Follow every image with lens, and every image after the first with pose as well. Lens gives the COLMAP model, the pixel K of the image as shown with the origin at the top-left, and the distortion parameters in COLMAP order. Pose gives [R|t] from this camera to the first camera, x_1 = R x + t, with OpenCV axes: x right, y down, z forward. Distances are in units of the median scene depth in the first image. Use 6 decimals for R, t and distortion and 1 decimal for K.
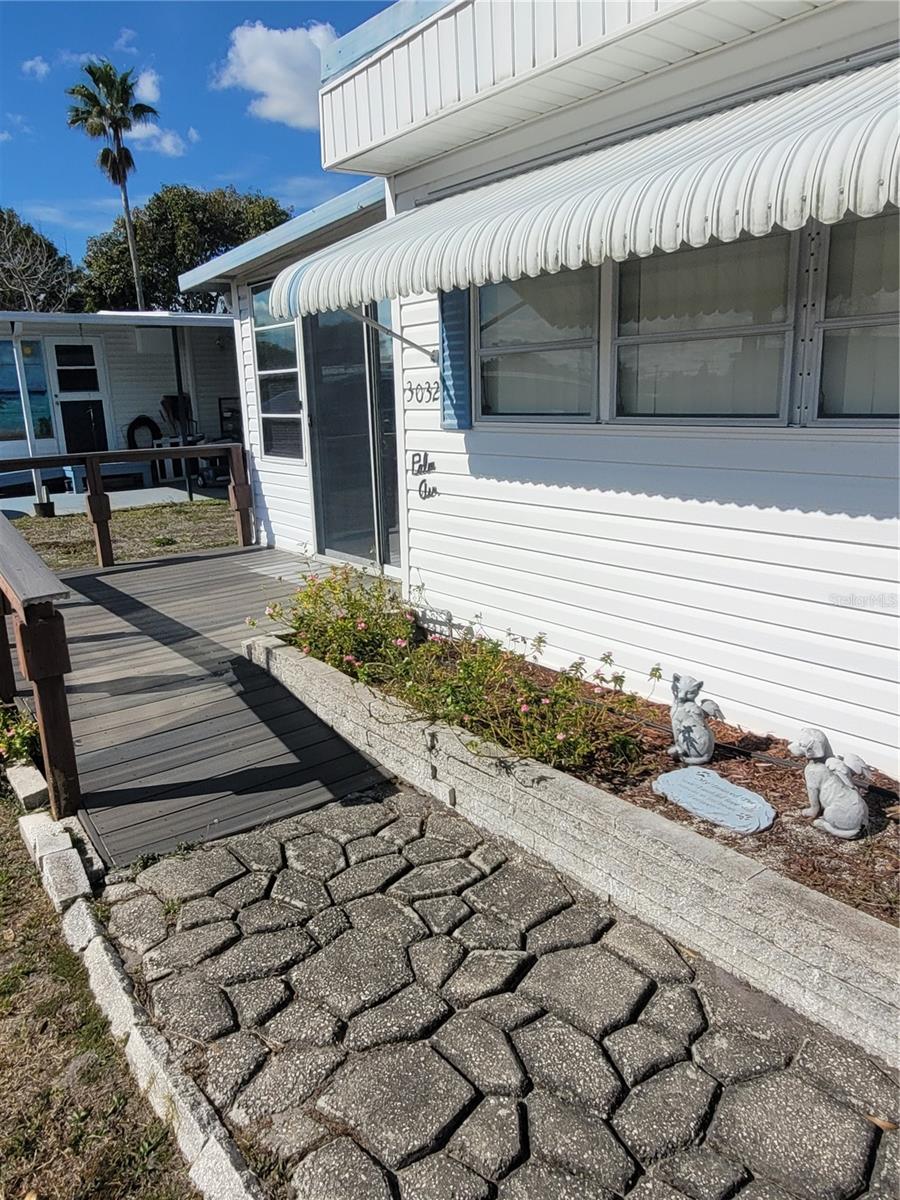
lens RADIAL K [[889.6, 0, 432.2], [0, 889.6, 599.0], [0, 0, 1]] dist [-0.004255, 0.001127]
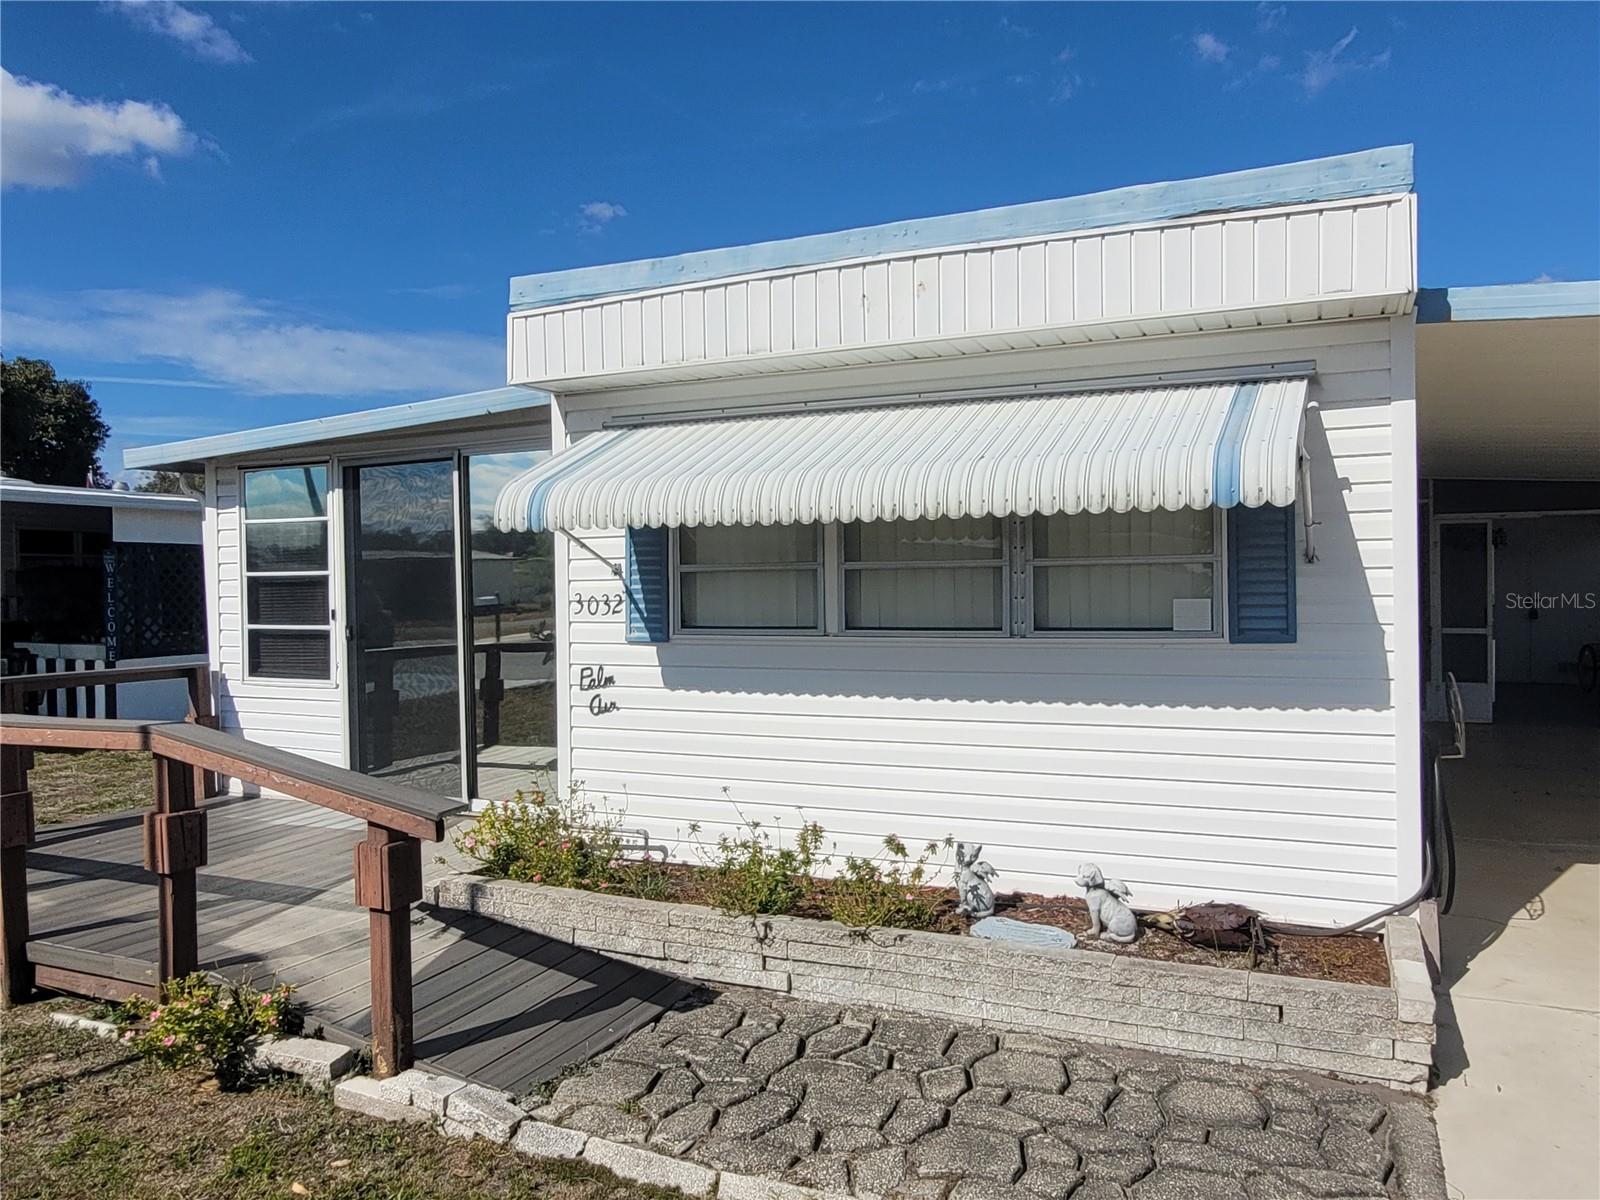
lens RADIAL K [[1181.7, 0, 800.0], [0, 1181.7, 600.0], [0, 0, 1]] dist [0.004684, 0.006342]
pose [[0.873396, 0.014710, 0.486788, -0.623456], [0.095015, 0.975189, -0.199945, 0.058232], [-0.477651, 0.220883, 0.850329, -0.286318]]
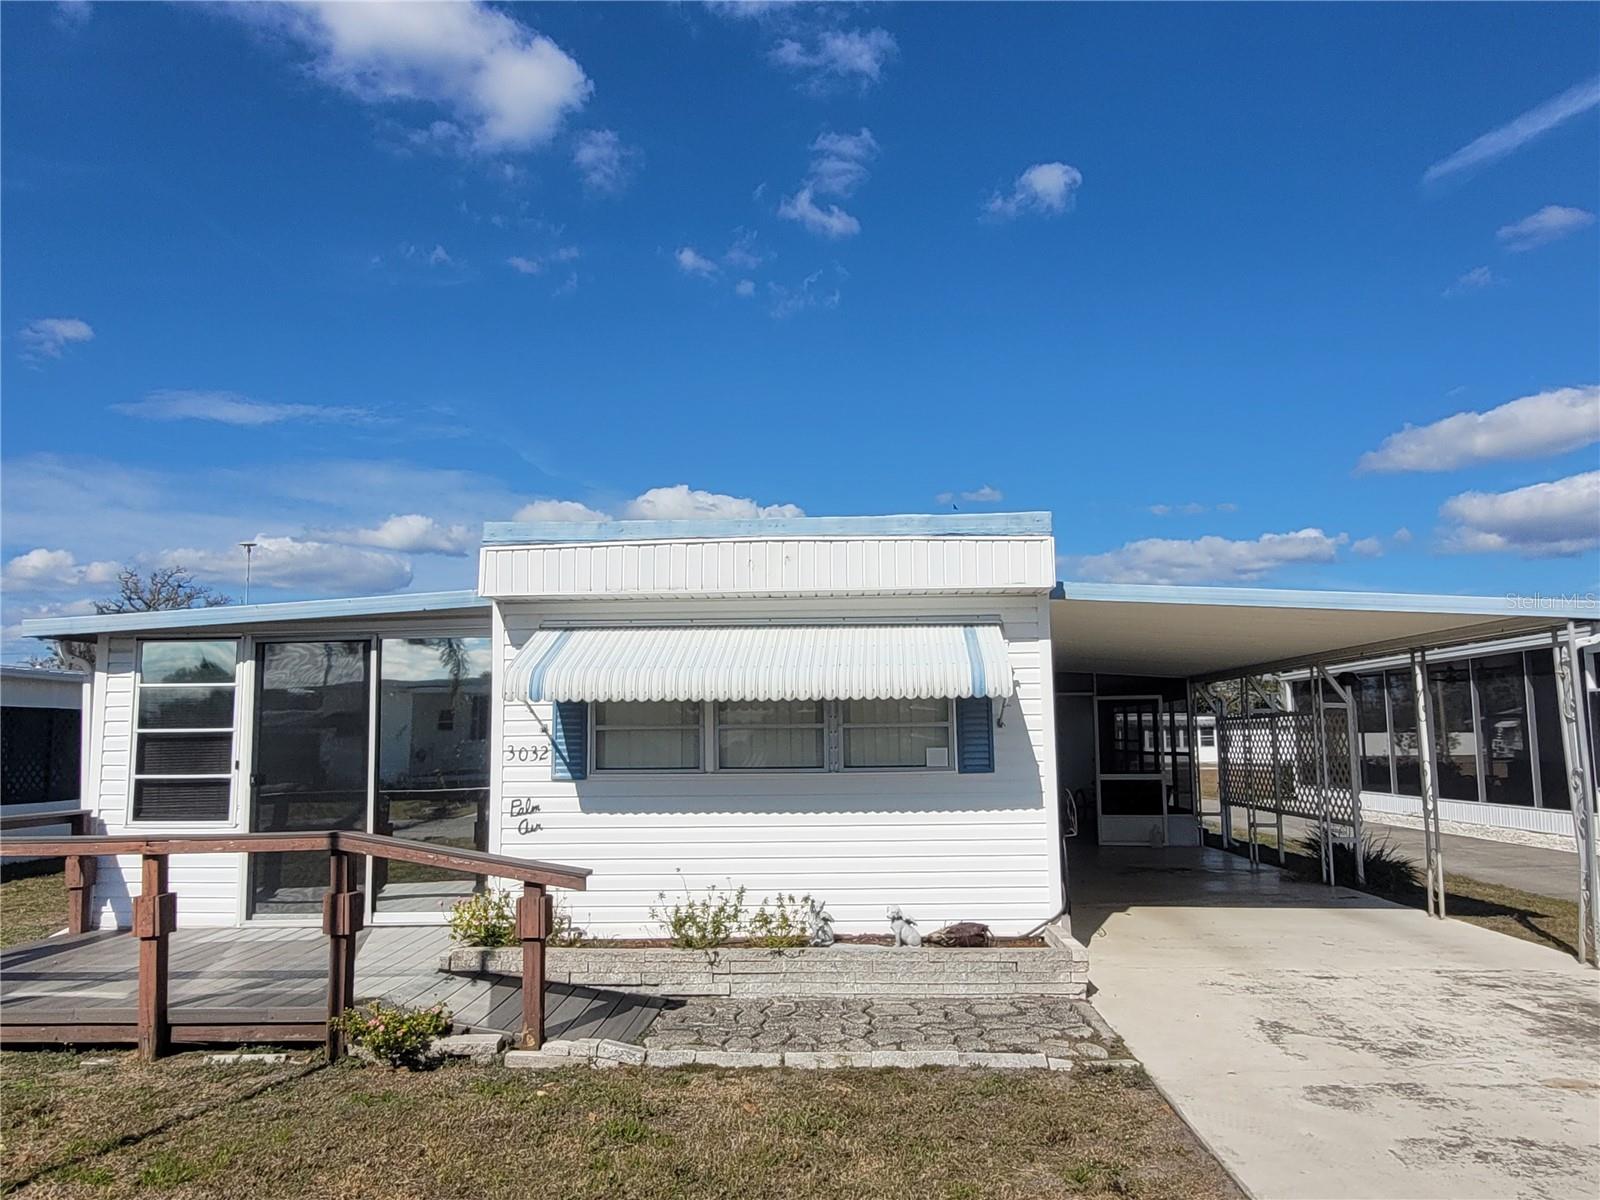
lens RADIAL K [[1181.7, 0, 800.0], [0, 1181.7, 600.0], [0, 0, 1]] dist [0.004684, 0.006342]
pose [[0.626669, 0.118072, 0.770289, -1.623634], [0.166849, 0.945205, -0.280623, 0.167730], [-0.761214, 0.304380, 0.572631, -0.580735]]
